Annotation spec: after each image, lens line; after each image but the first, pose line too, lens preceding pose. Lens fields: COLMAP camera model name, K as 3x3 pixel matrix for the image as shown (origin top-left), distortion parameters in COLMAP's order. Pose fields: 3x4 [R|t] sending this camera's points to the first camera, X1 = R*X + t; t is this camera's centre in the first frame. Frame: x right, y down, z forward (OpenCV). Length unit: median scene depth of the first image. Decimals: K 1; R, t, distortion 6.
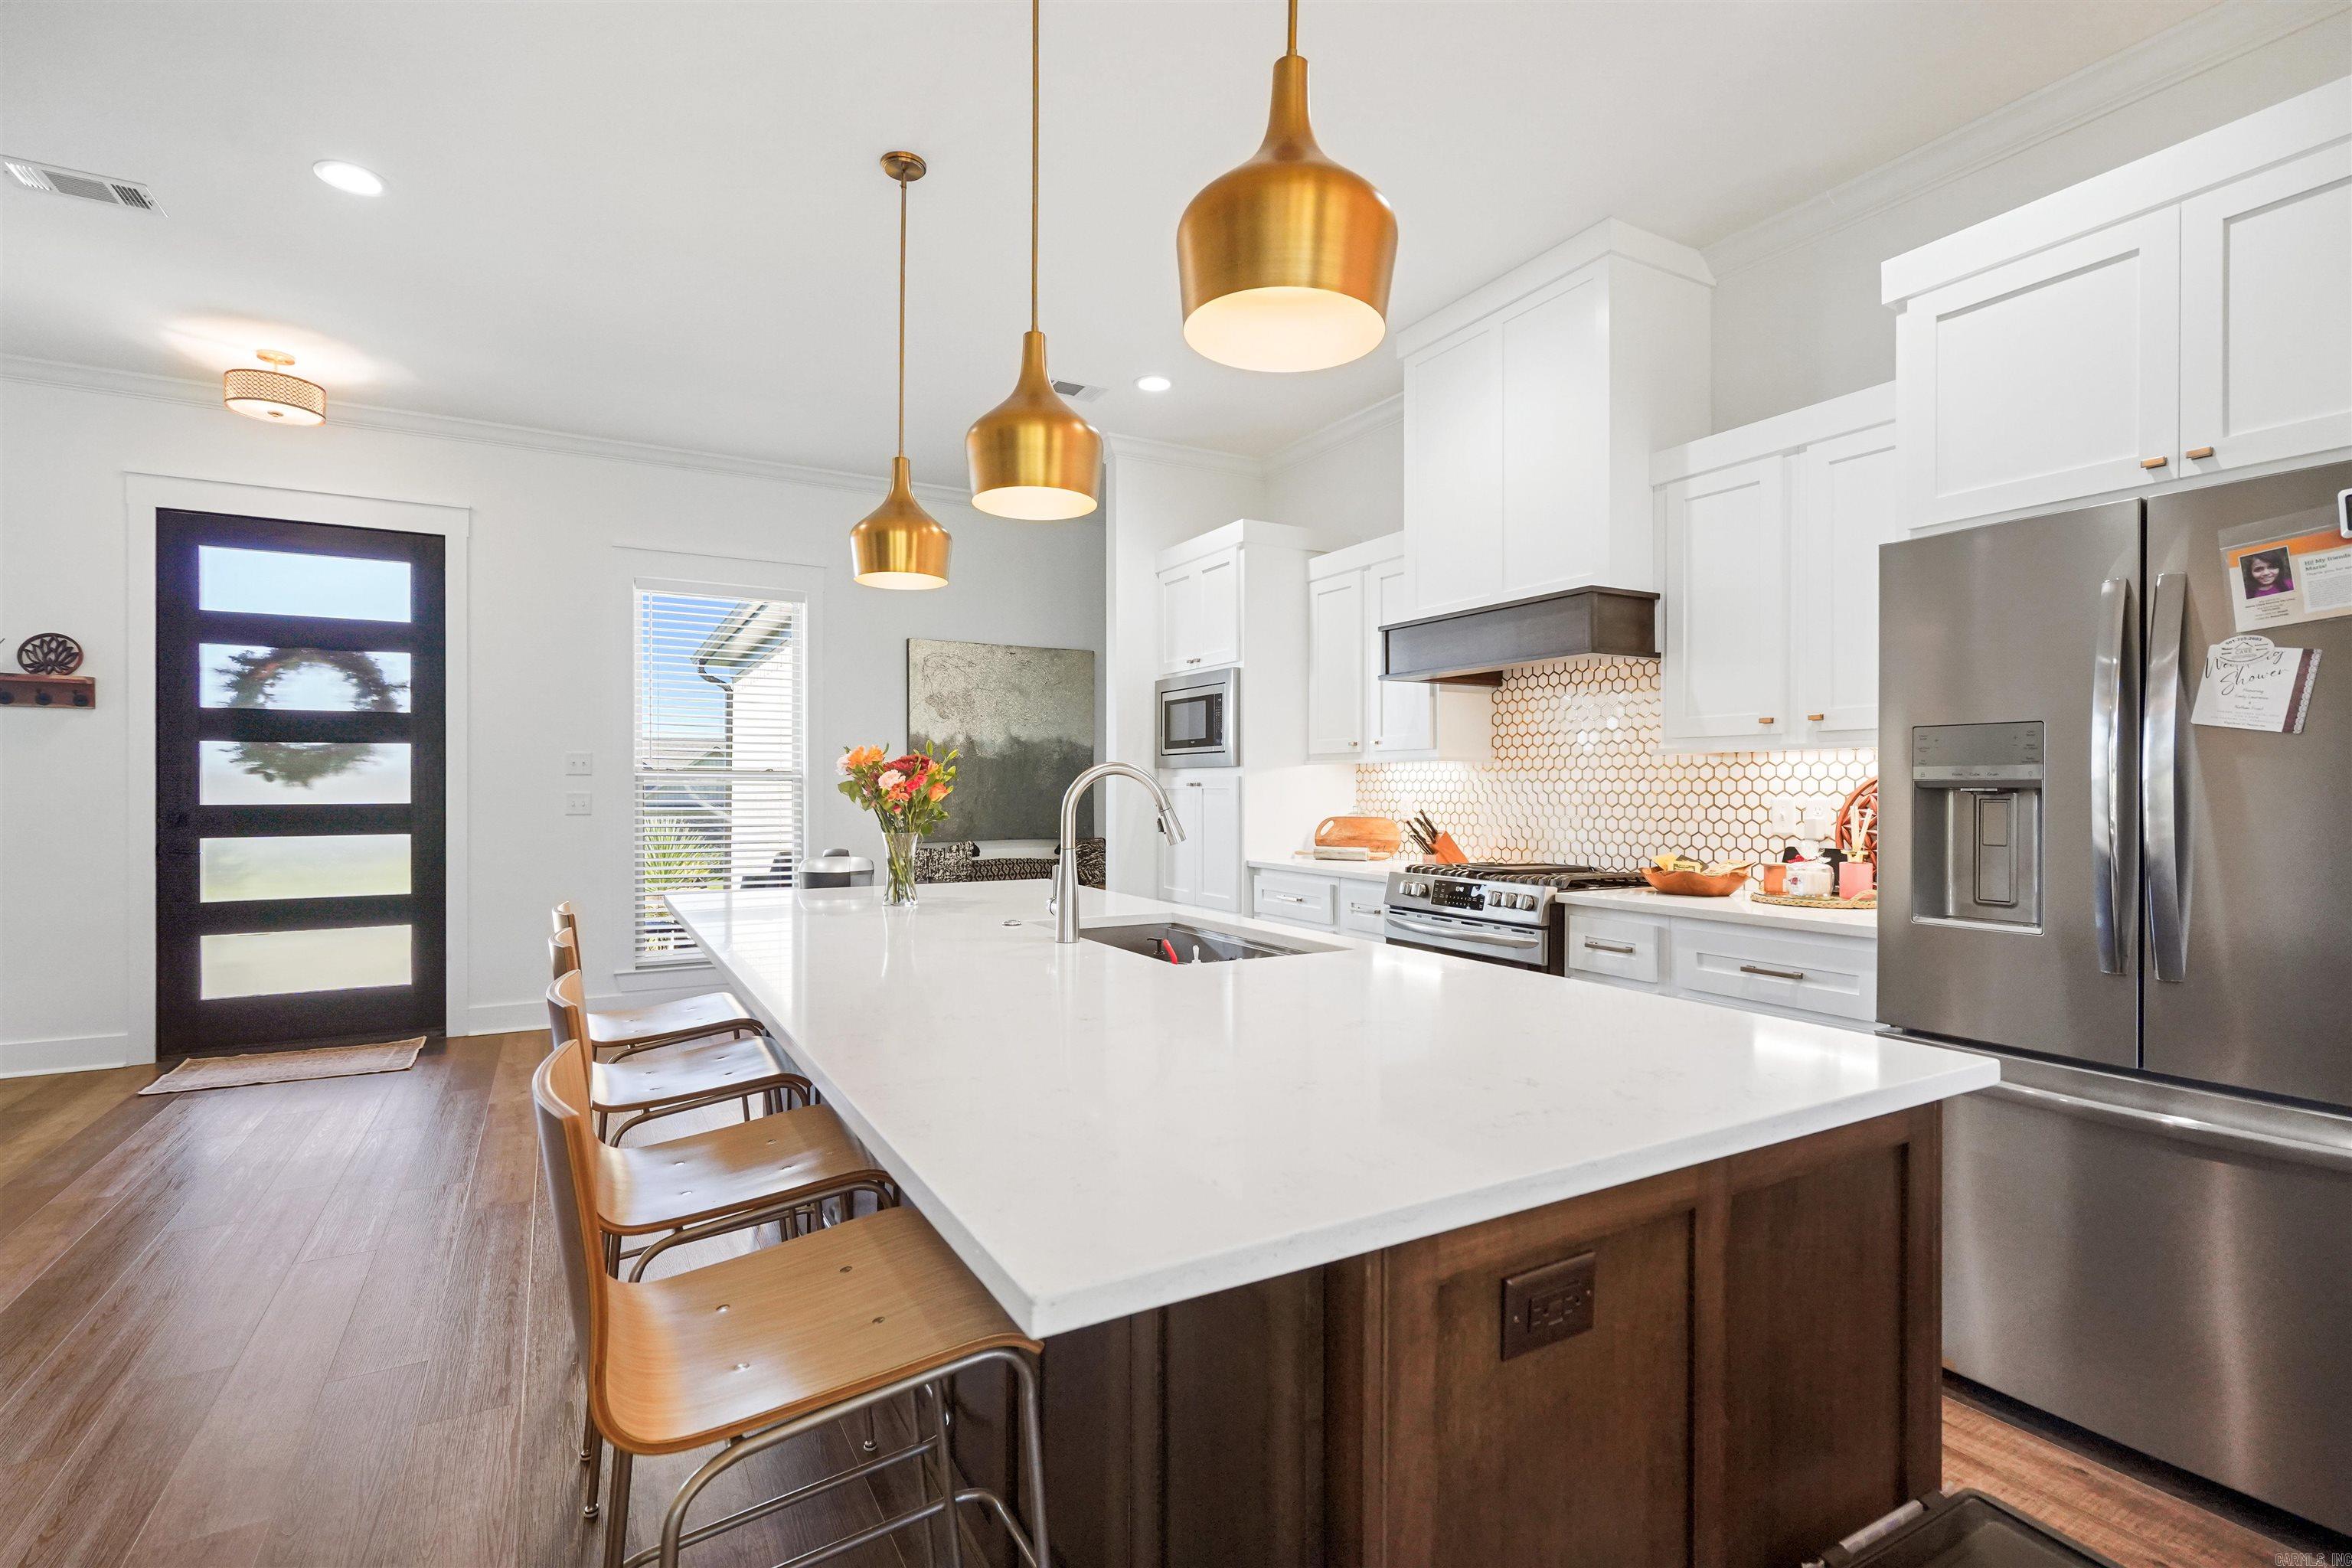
lens RADIAL K [[1078.2, 0, 1167.4], [0, 1078.2, 796.1], [0, 0, 1]] dist [-0.002906, 0.000309]
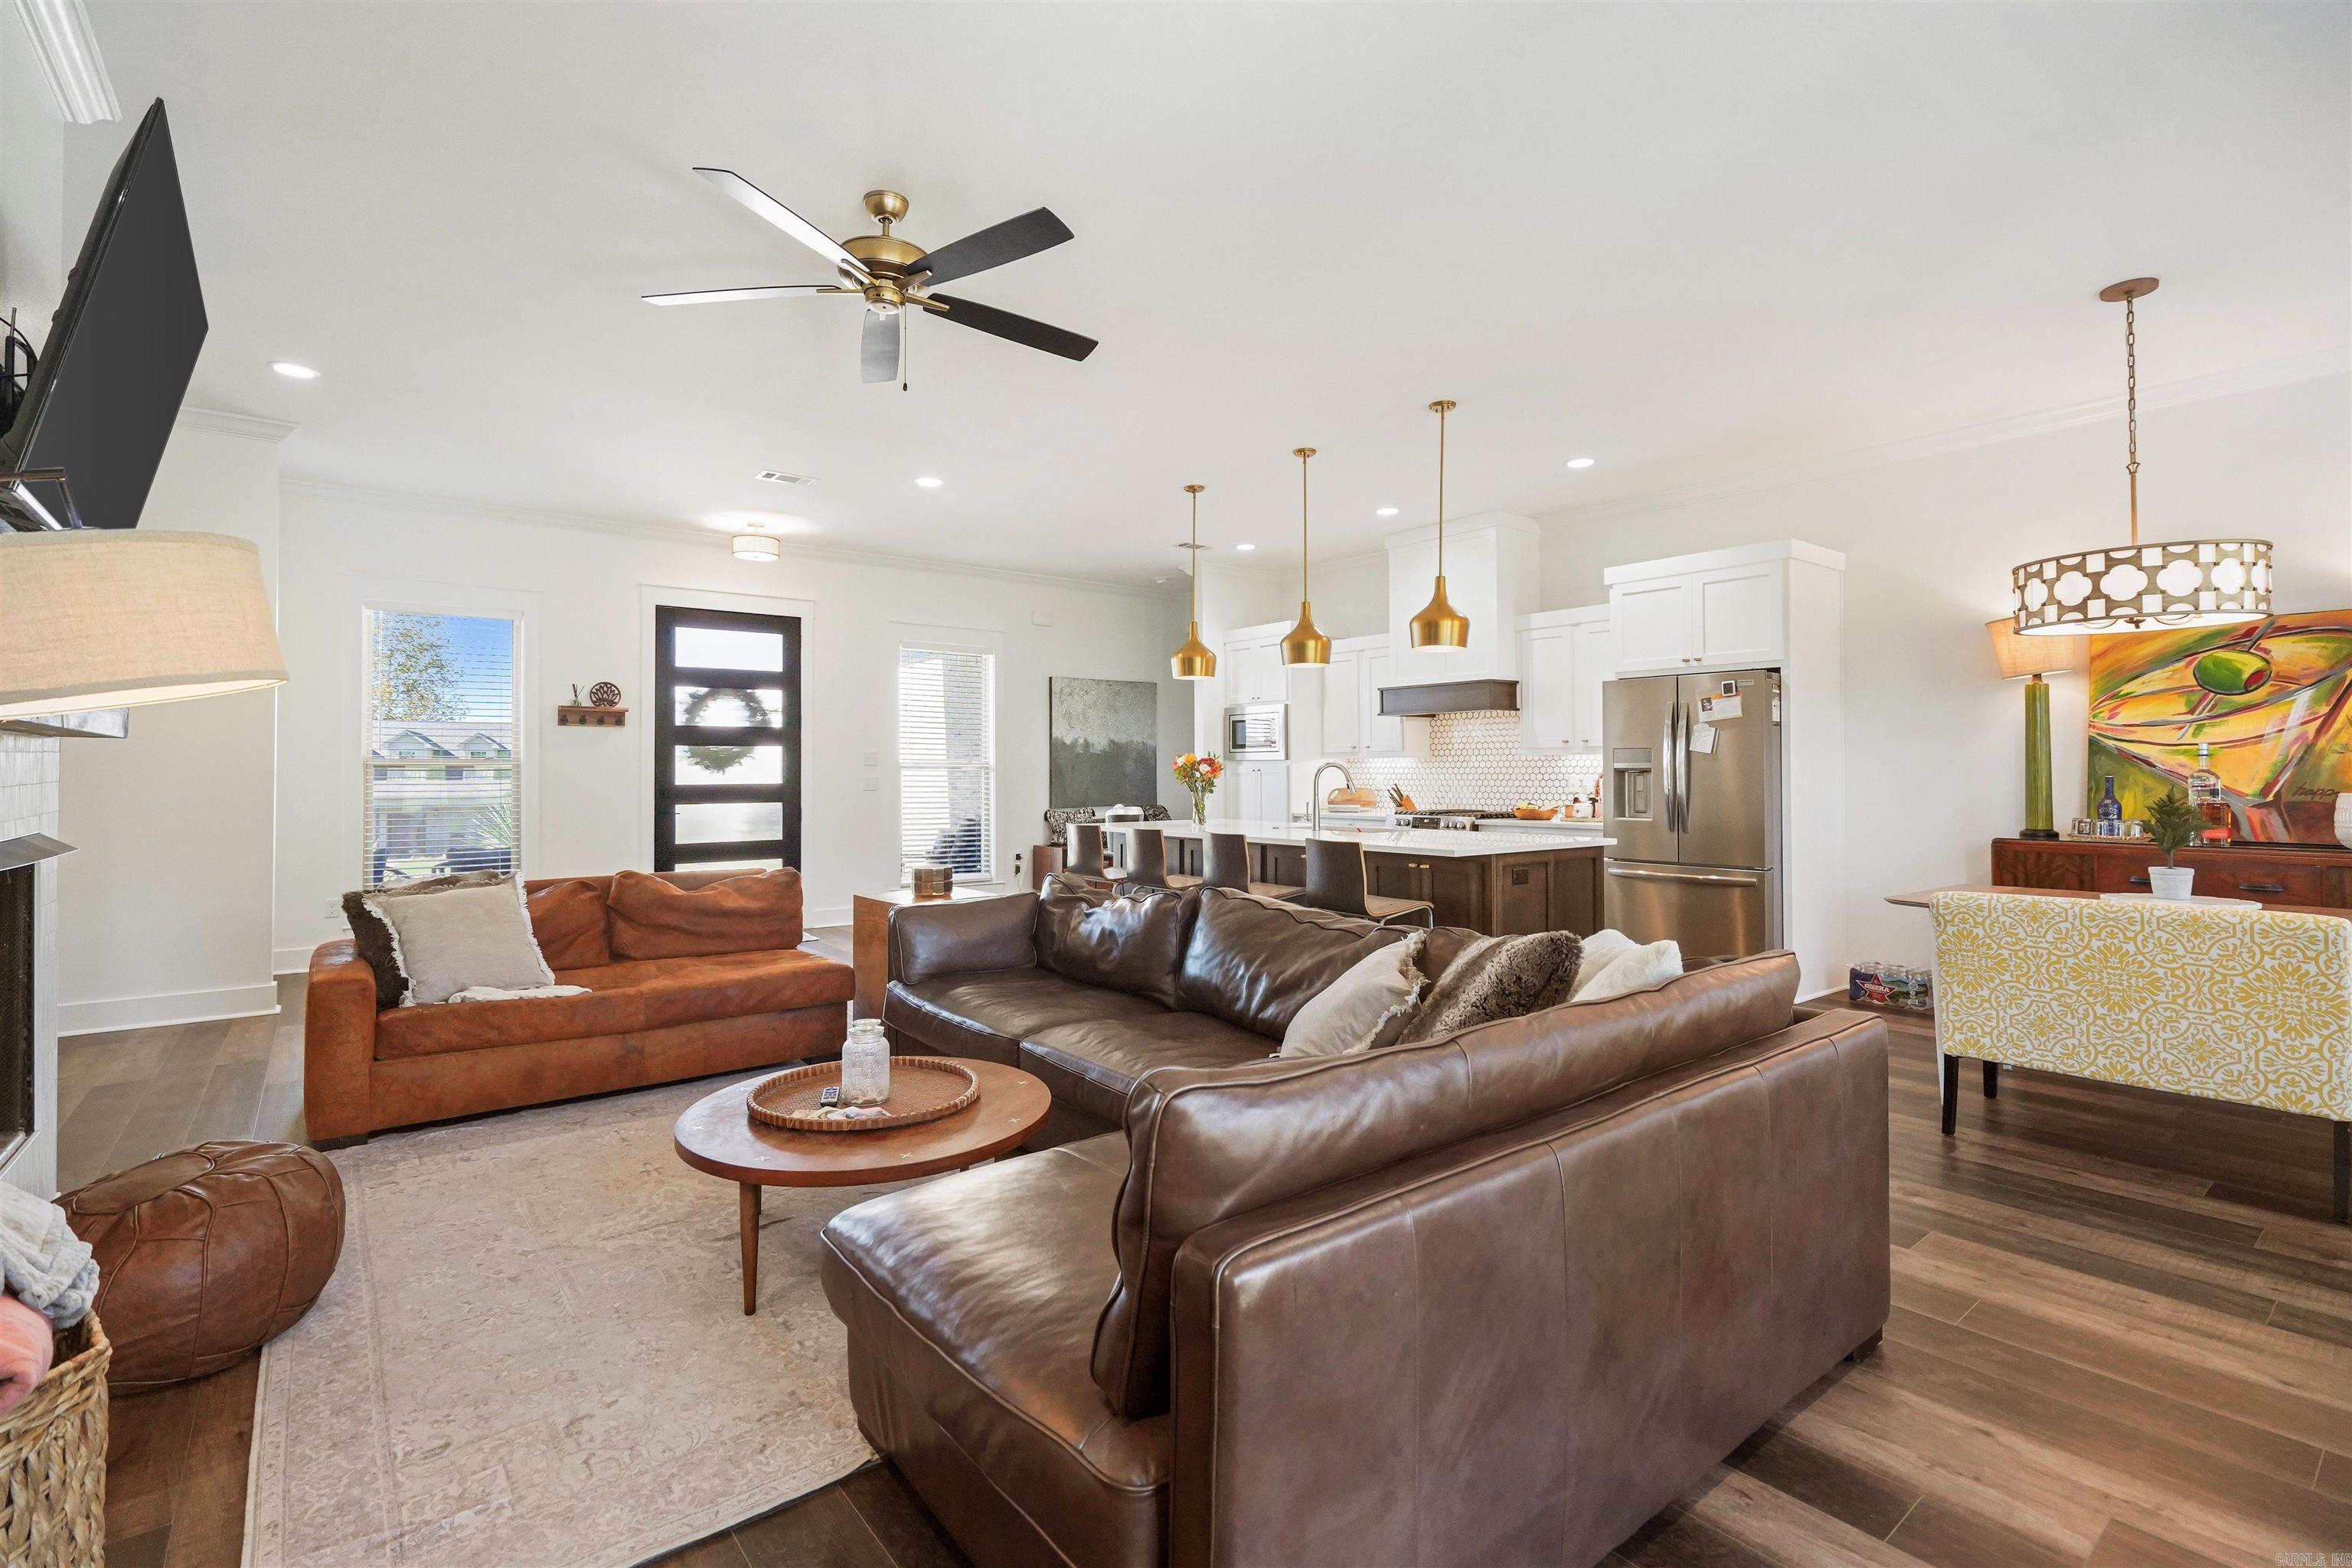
lens RADIAL K [[1076.9, 0, 1168.2], [0, 1076.9, 762.2], [0, 0, 1]] dist [0.002266, 0.000600]
pose [[0.989428, -0.002412, 0.145004, -0.391061], [0.004893, 0.999848, -0.016756, 0.005199], [-0.144941, 0.017288, 0.989289, -0.730996]]
